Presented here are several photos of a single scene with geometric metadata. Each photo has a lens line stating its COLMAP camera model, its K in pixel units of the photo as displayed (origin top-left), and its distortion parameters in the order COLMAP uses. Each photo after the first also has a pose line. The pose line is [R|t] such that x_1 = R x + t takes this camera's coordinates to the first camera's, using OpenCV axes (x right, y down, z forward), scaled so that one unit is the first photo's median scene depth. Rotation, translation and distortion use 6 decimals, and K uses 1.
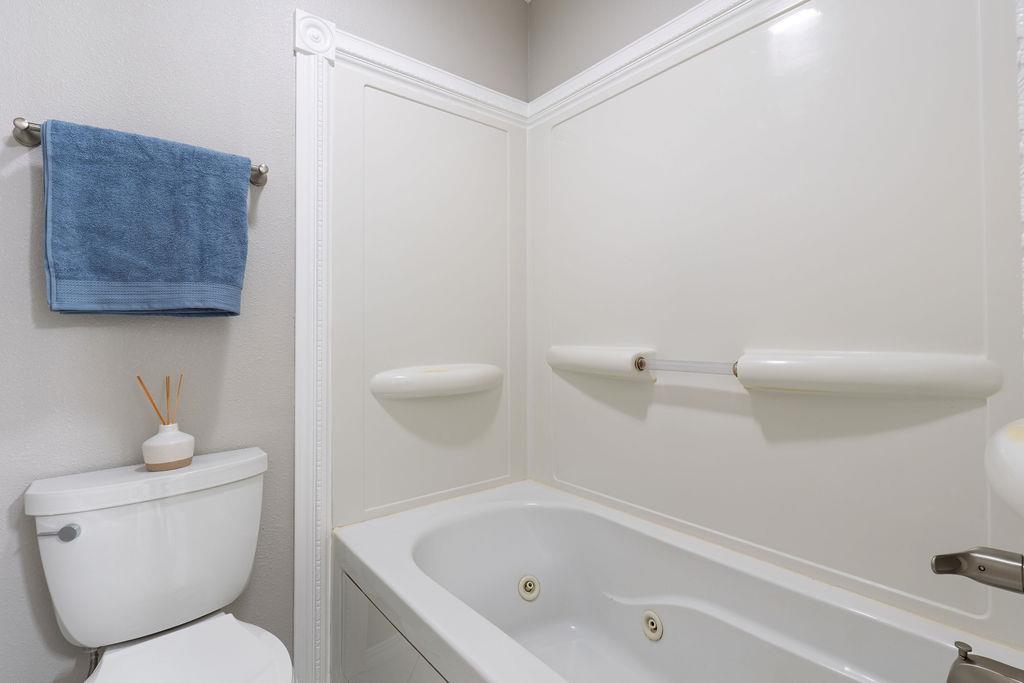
lens RADIAL K [[471.9, 0, 511.9], [0, 471.9, 335.7], [0, 0, 1]] dist [-0.004701, 0.000120]
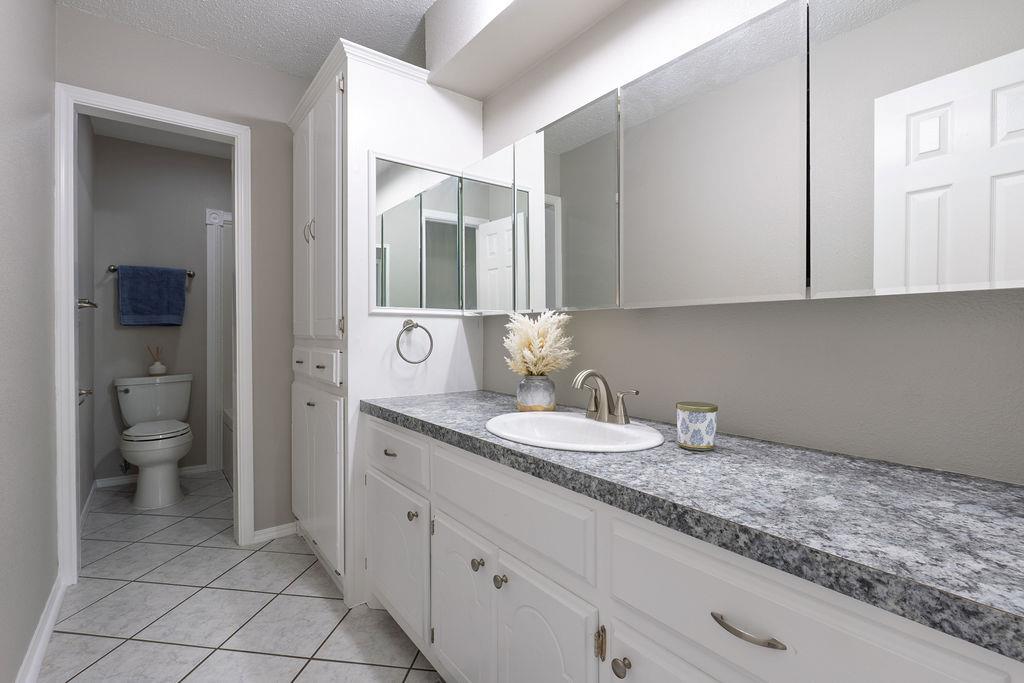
lens RADIAL K [[469.4, 0, 511.6], [0, 469.4, 339.8], [0, 0, 1]] dist [-0.006119, -0.000108]
pose [[0.999478, 0.005939, -0.031748, 1.665091], [-0.005562, 0.999913, 0.011942, -0.003216], [0.031816, -0.011759, 0.999425, -1.958393]]
